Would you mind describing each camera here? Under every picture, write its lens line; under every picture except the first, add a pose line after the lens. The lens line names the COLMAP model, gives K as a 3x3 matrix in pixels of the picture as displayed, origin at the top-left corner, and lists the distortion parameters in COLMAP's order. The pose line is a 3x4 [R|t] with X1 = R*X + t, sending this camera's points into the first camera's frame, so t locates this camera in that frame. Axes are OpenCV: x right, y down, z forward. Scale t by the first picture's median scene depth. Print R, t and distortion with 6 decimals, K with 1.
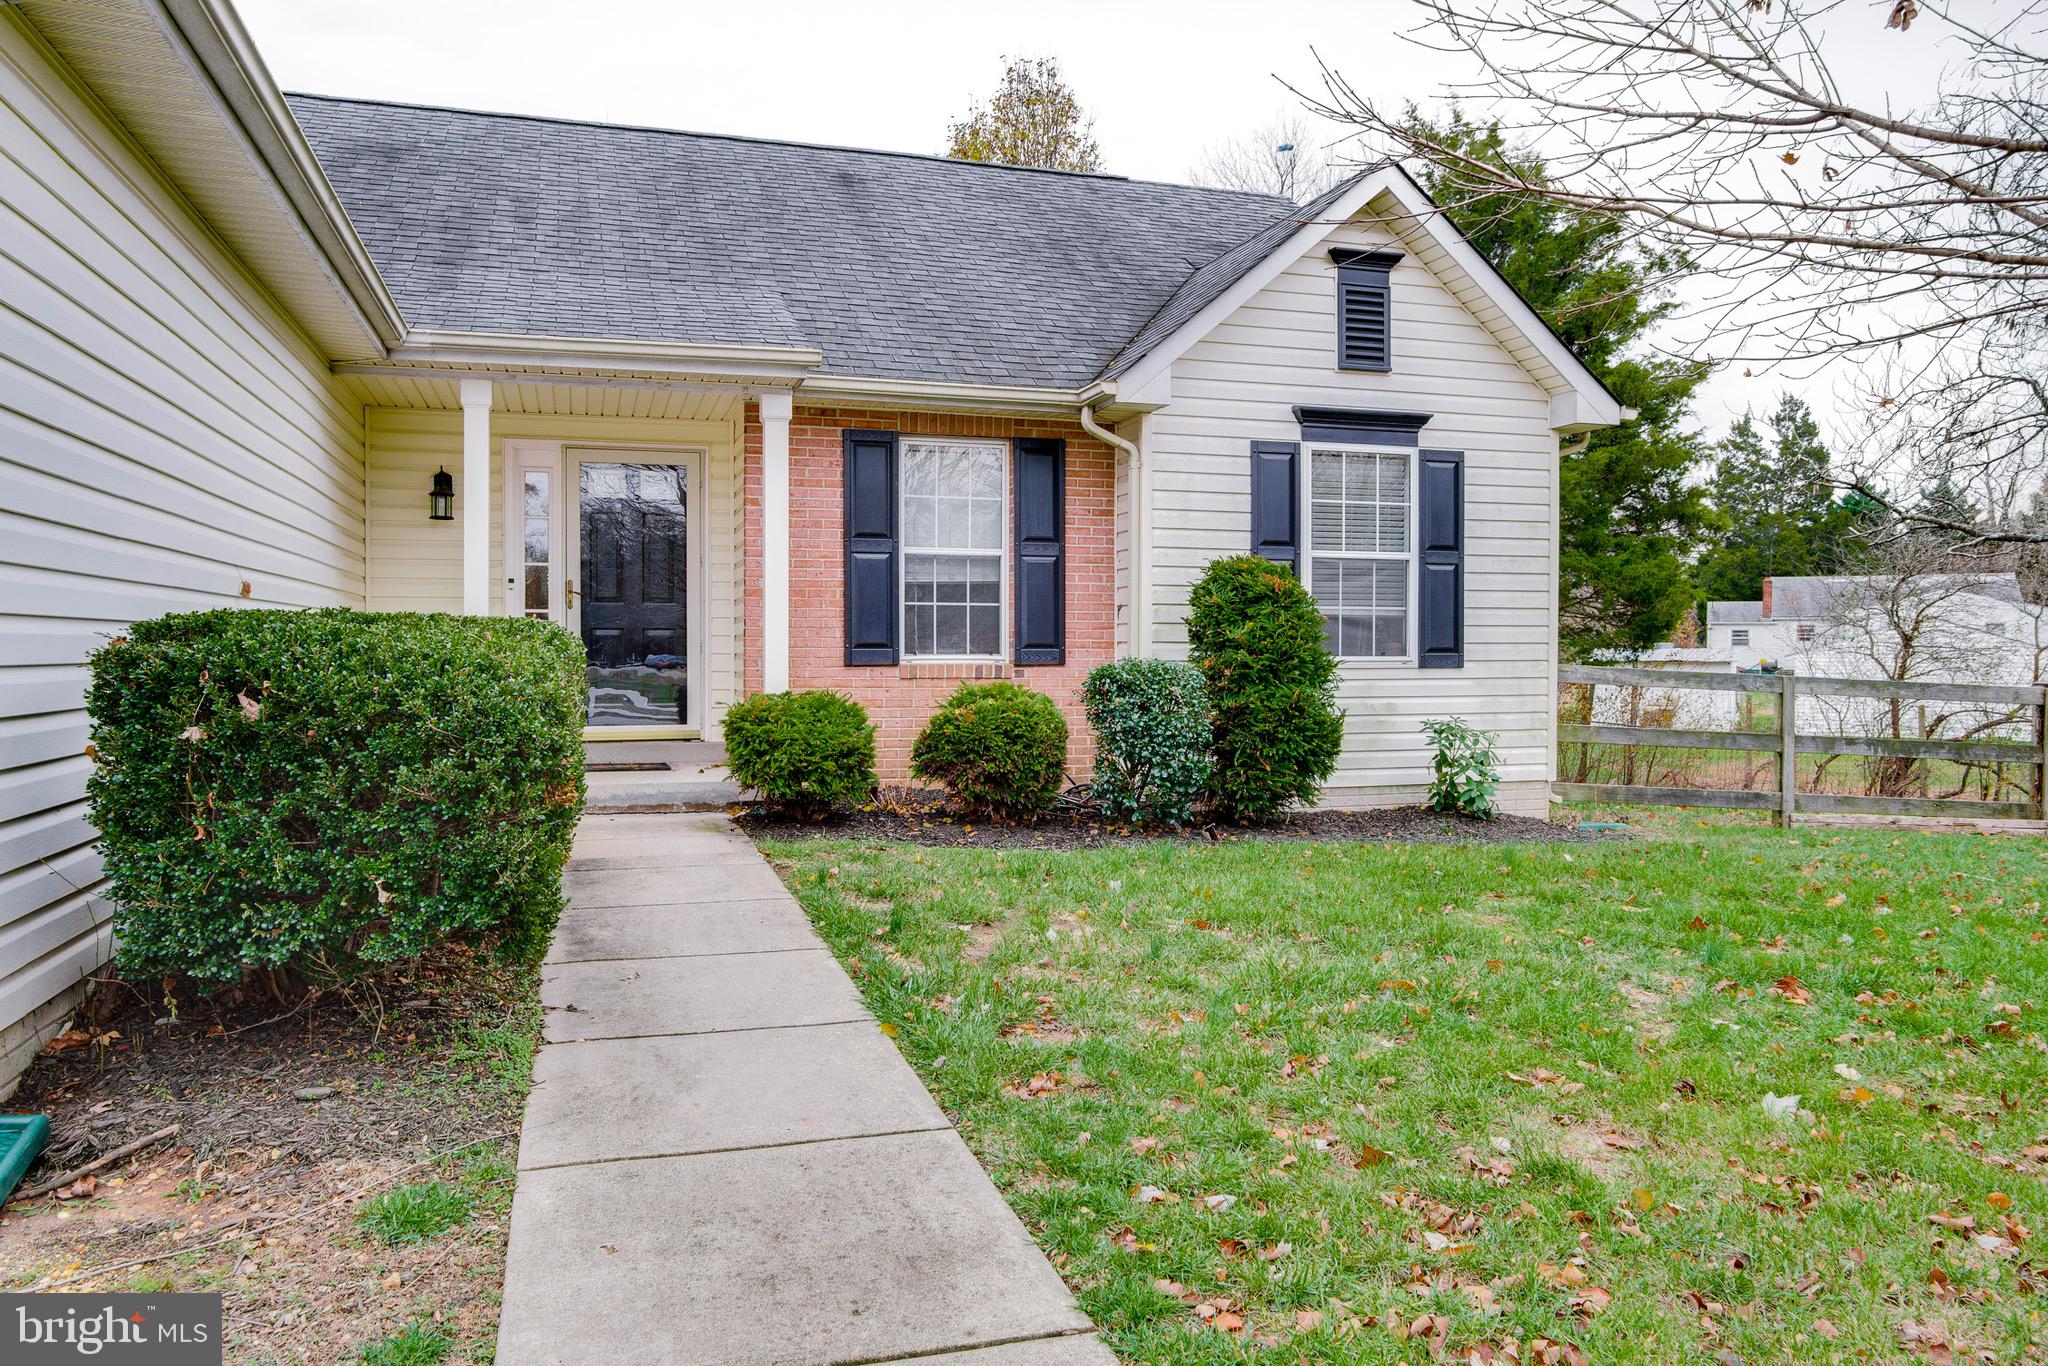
lens RADIAL K [[1431.1, 0, 1024.0], [0, 1431.1, 683.0], [0, 0, 1]] dist [0.000762, -0.000813]
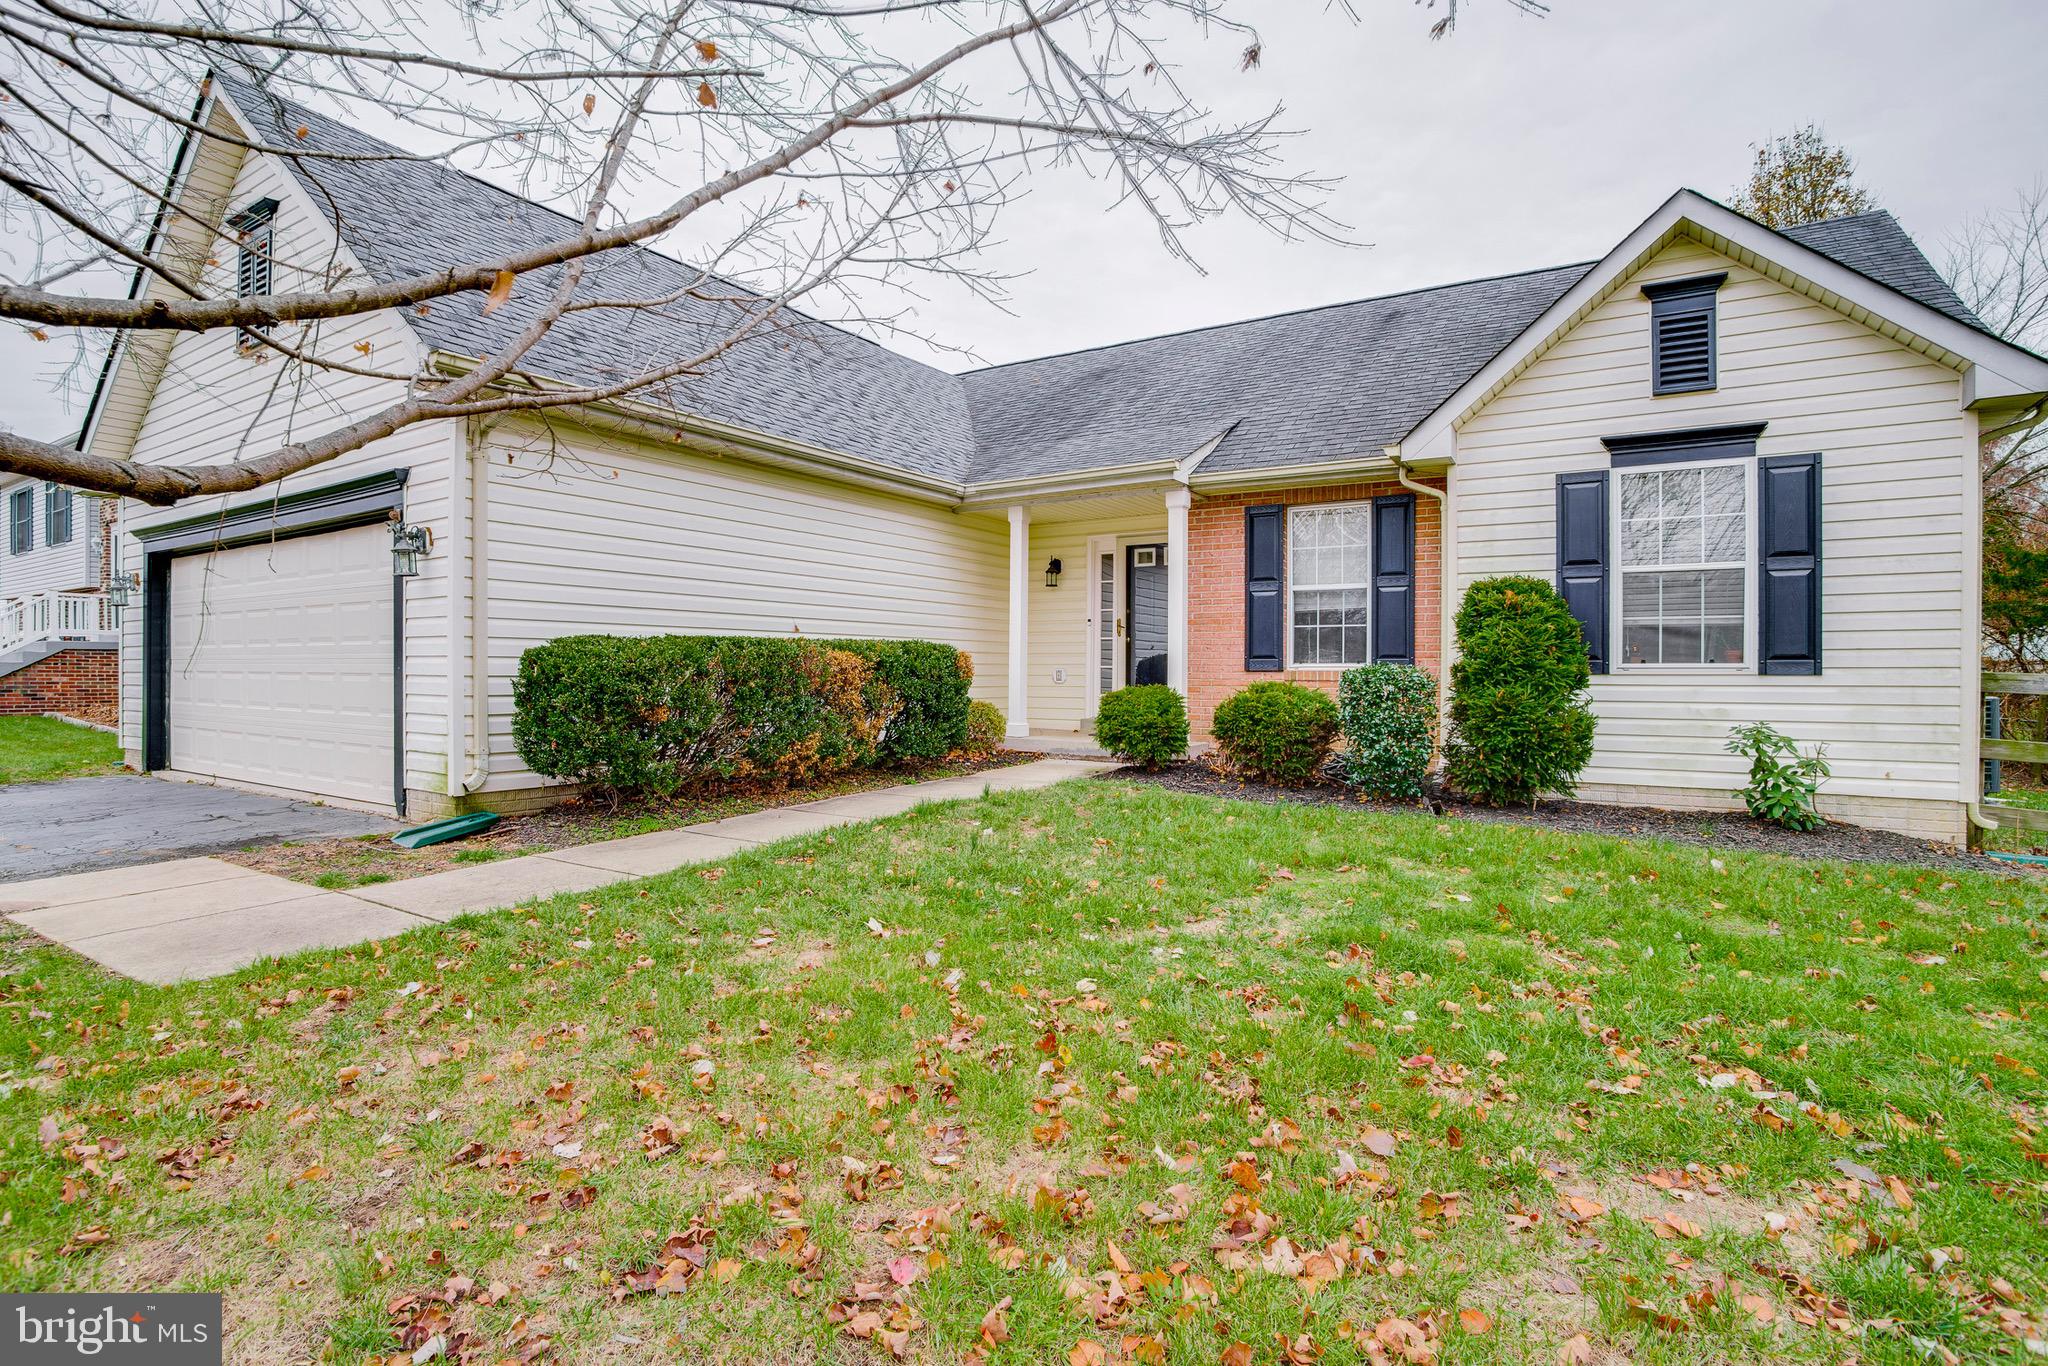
lens RADIAL K [[992.3, 0, 1024.0], [0, 992.3, 683.0], [0, 0, 1]] dist [-0.036425, 0.026159]
pose [[0.682720, 0.009170, -0.730622, 0.438262], [-0.019150, 0.999802, -0.005346, 0.009055], [0.730429, 0.017641, 0.682761, 0.156044]]
